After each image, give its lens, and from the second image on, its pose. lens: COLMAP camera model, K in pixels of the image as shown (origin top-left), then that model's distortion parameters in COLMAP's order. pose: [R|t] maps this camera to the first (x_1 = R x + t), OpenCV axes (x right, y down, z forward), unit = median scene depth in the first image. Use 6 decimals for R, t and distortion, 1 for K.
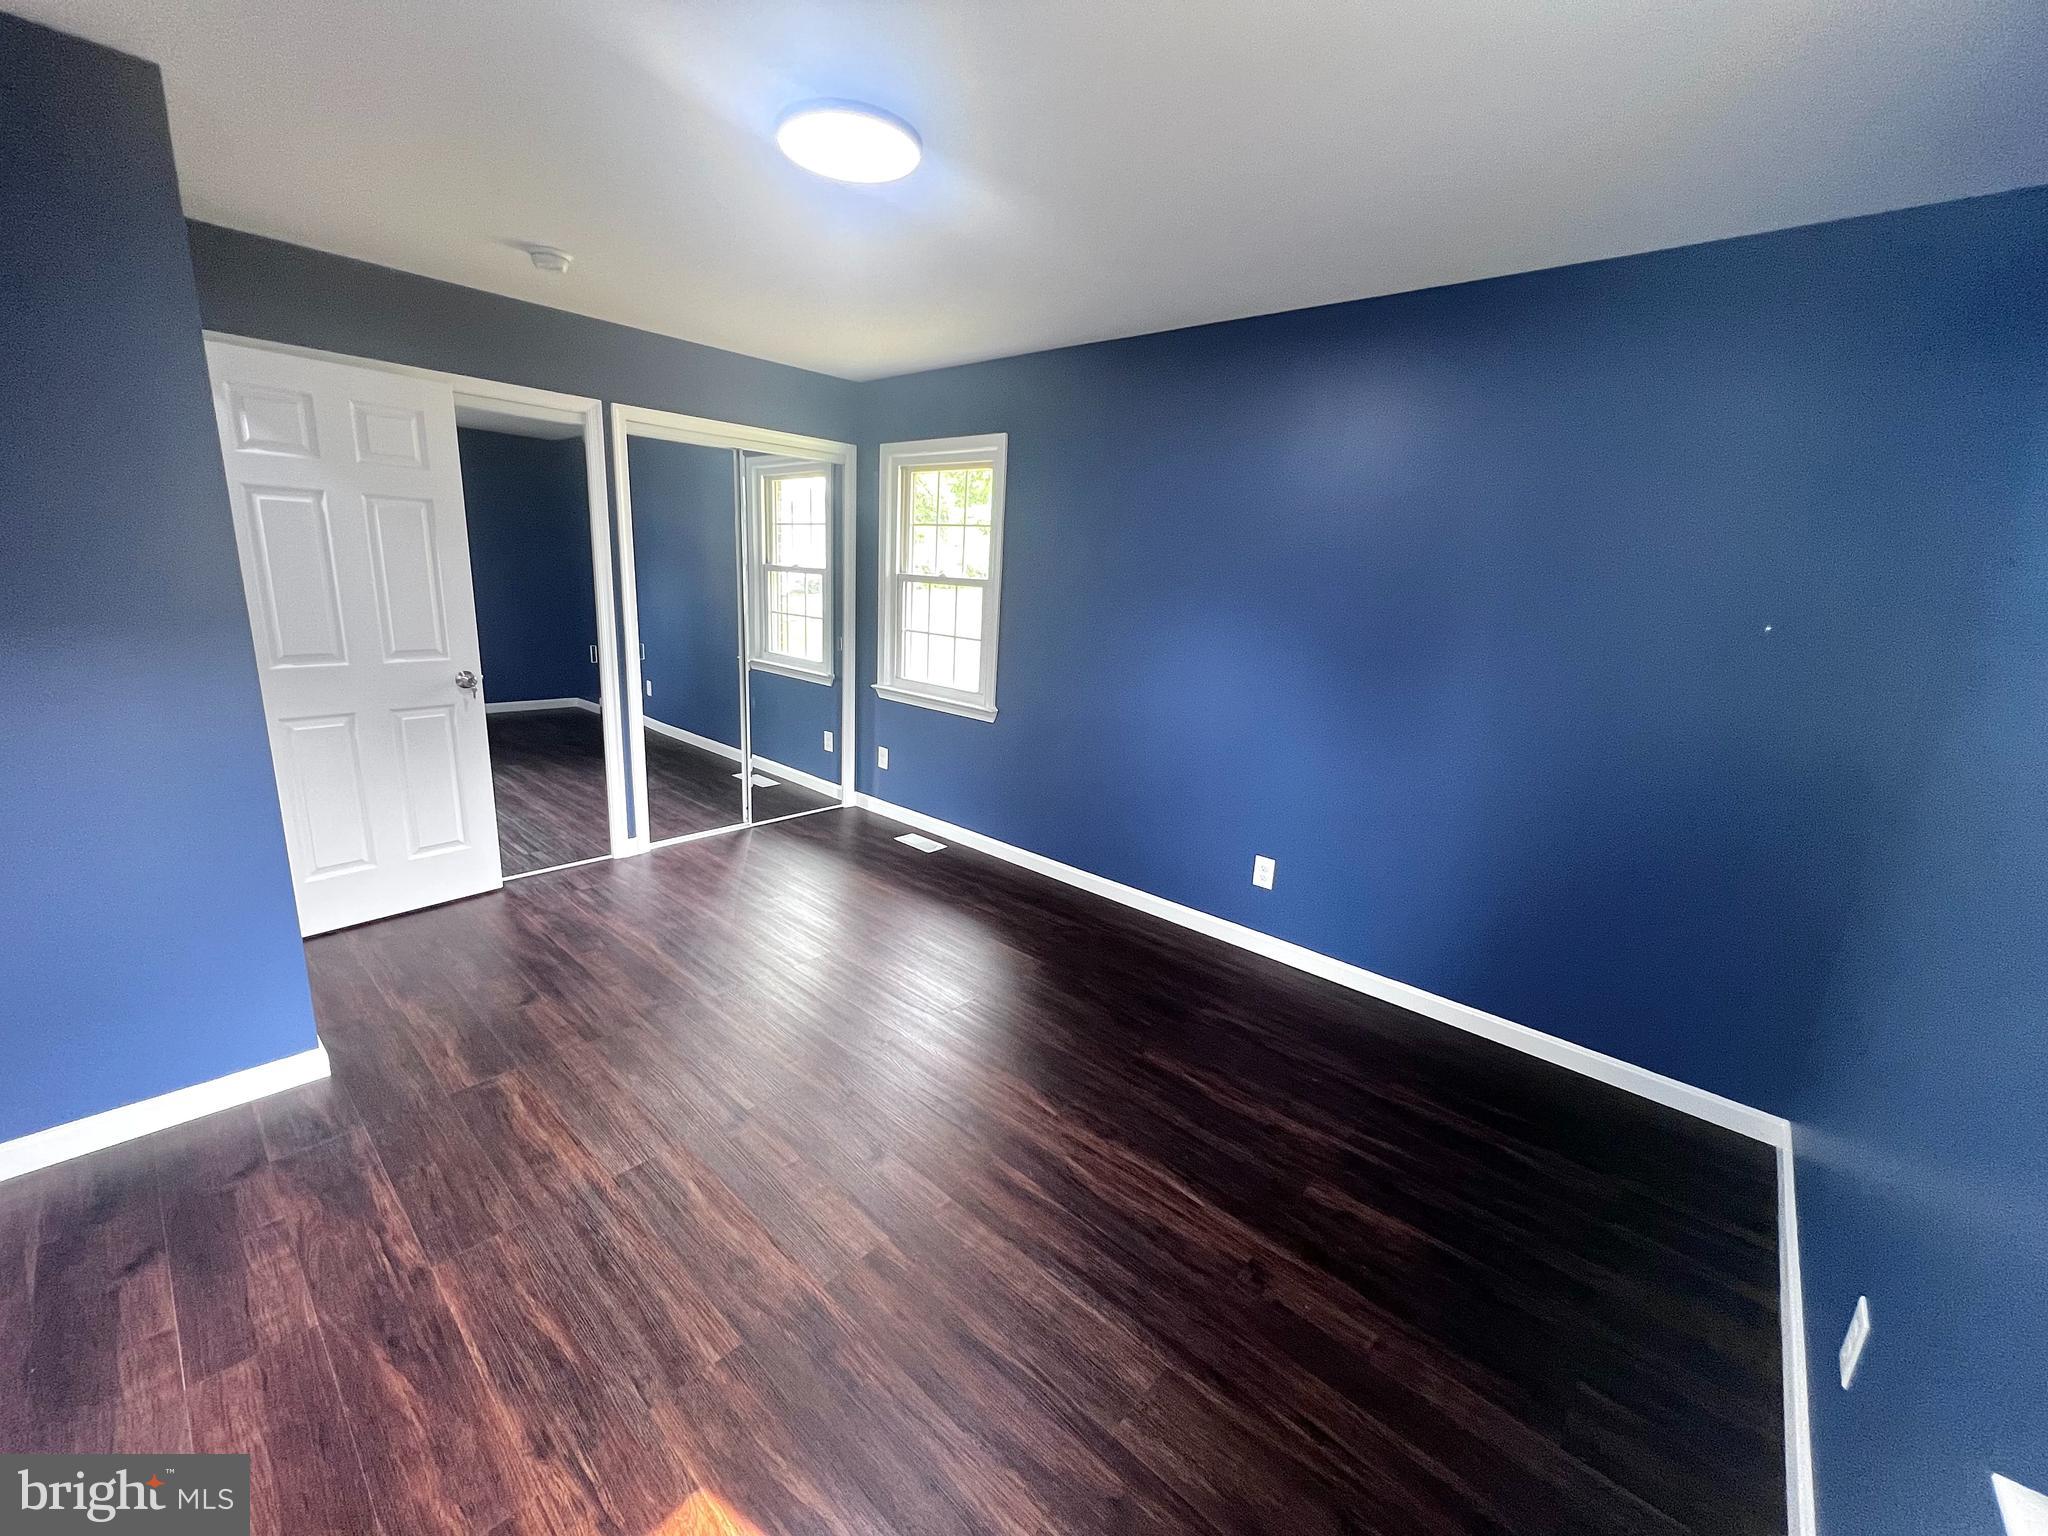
lens RADIAL K [[817.5, 0, 1020.5], [0, 817.5, 759.5], [0, 0, 1]] dist [-0.001909, 0.000340]
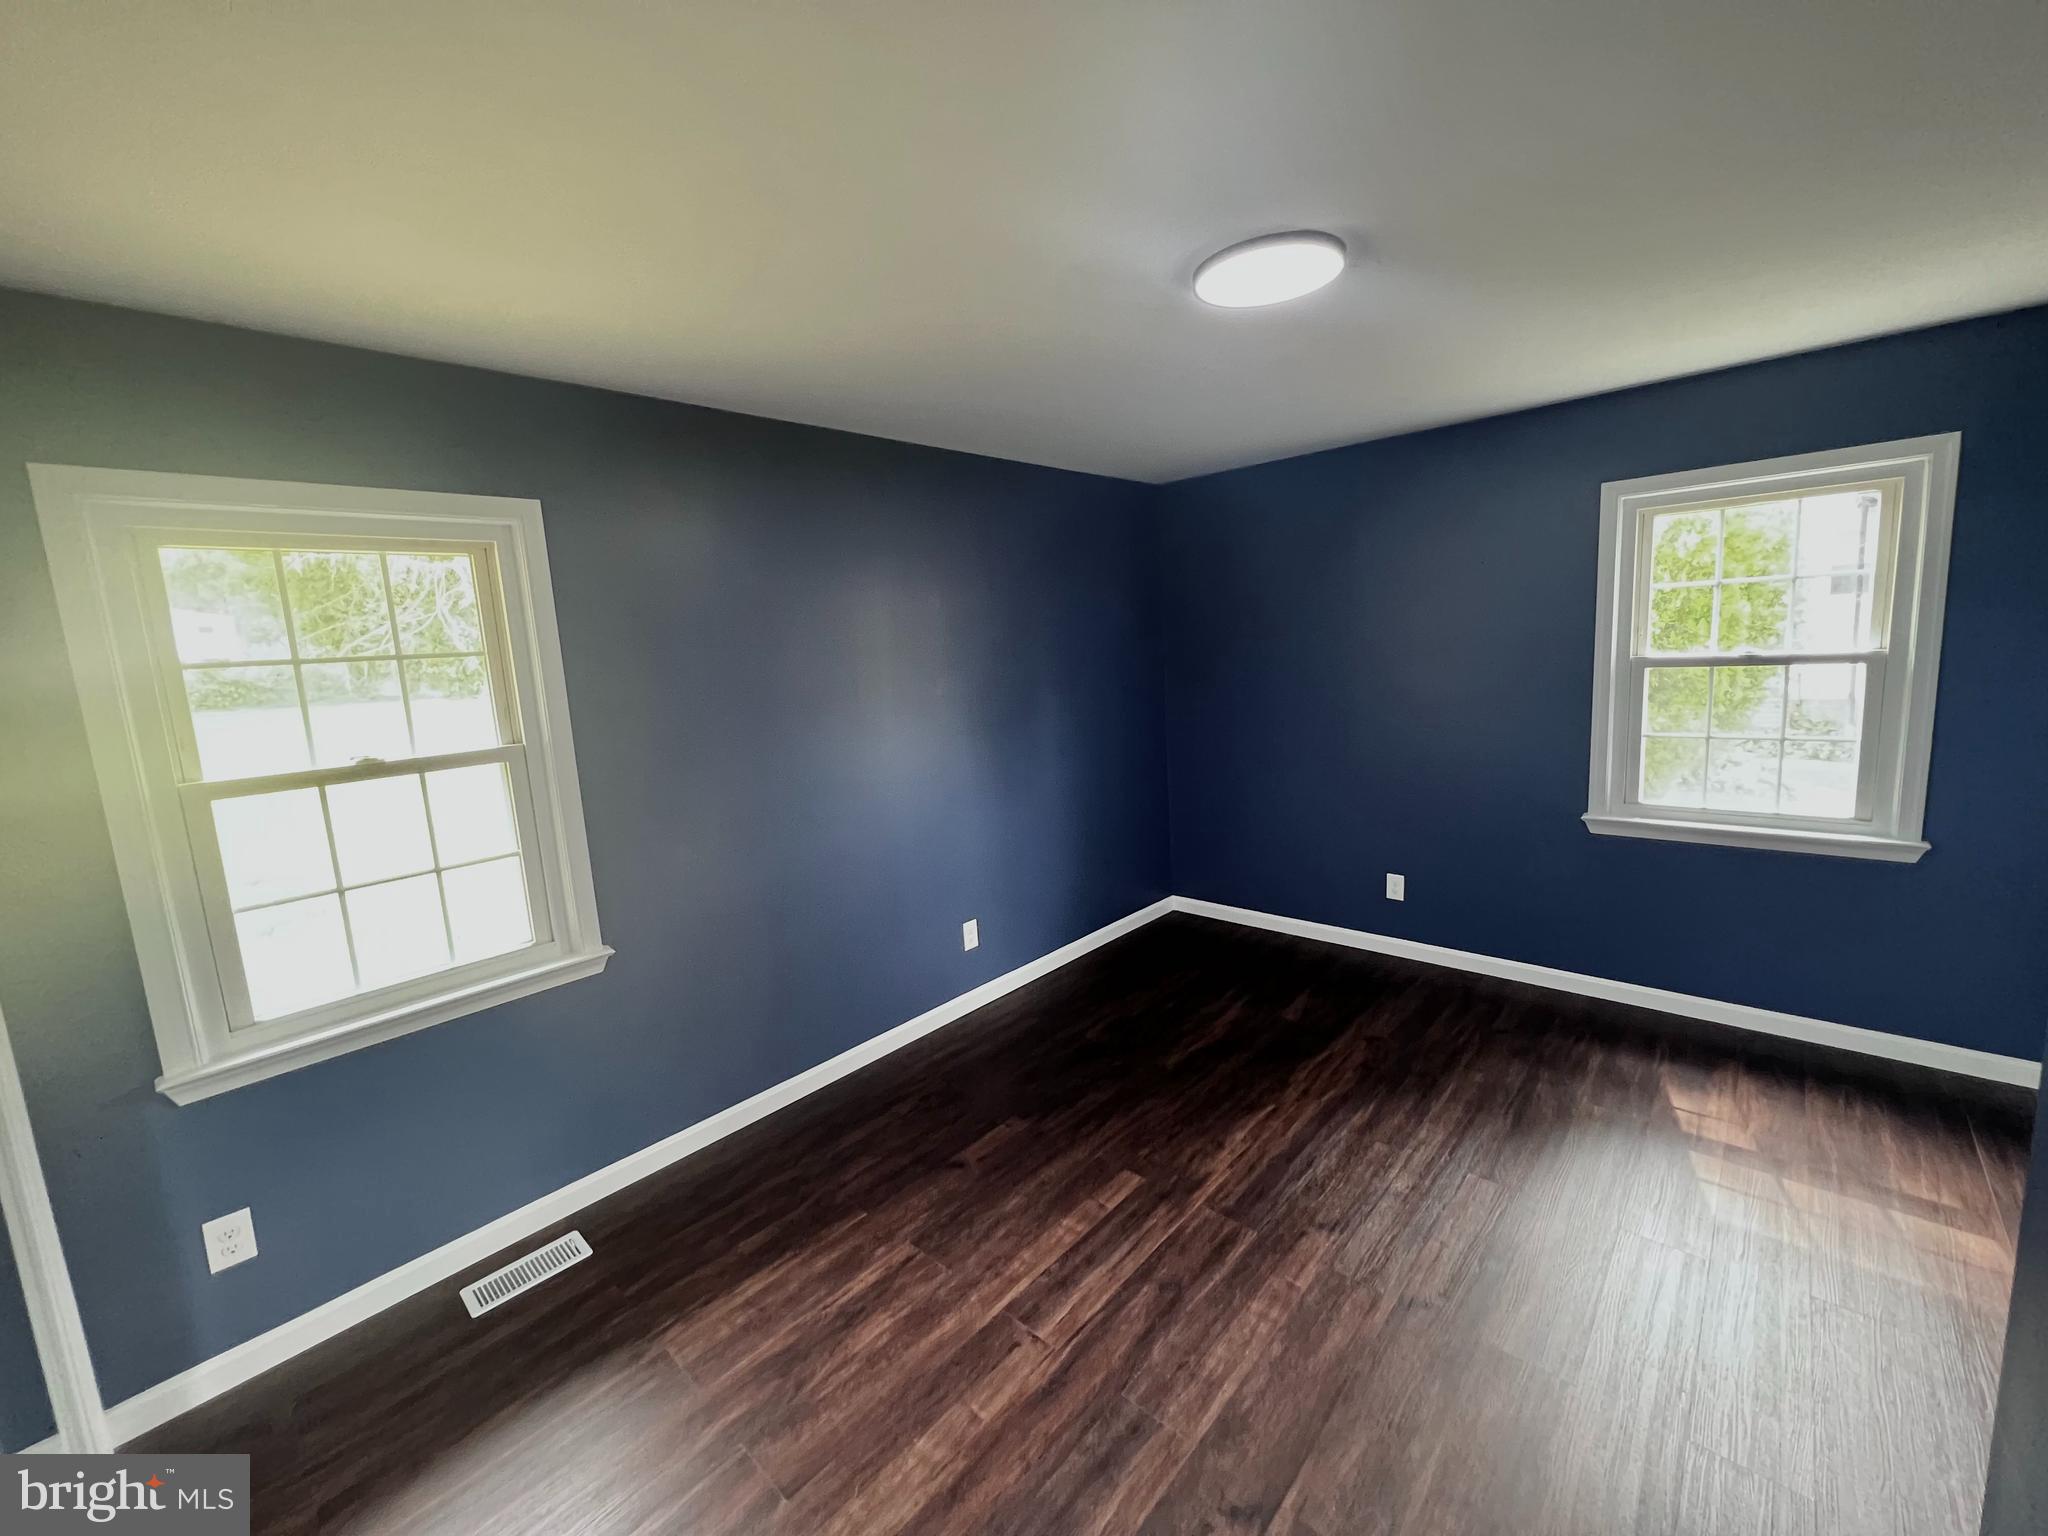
lens RADIAL K [[817.5, 0, 1020.5], [0, 817.5, 759.5], [0, 0, 1]] dist [-0.001909, 0.000340]
pose [[0.015823, -0.199730, 0.979723, -0.588774], [0.284894, 0.940130, 0.187057, -0.217996], [-0.958429, 0.276157, 0.071777, 0.628461]]
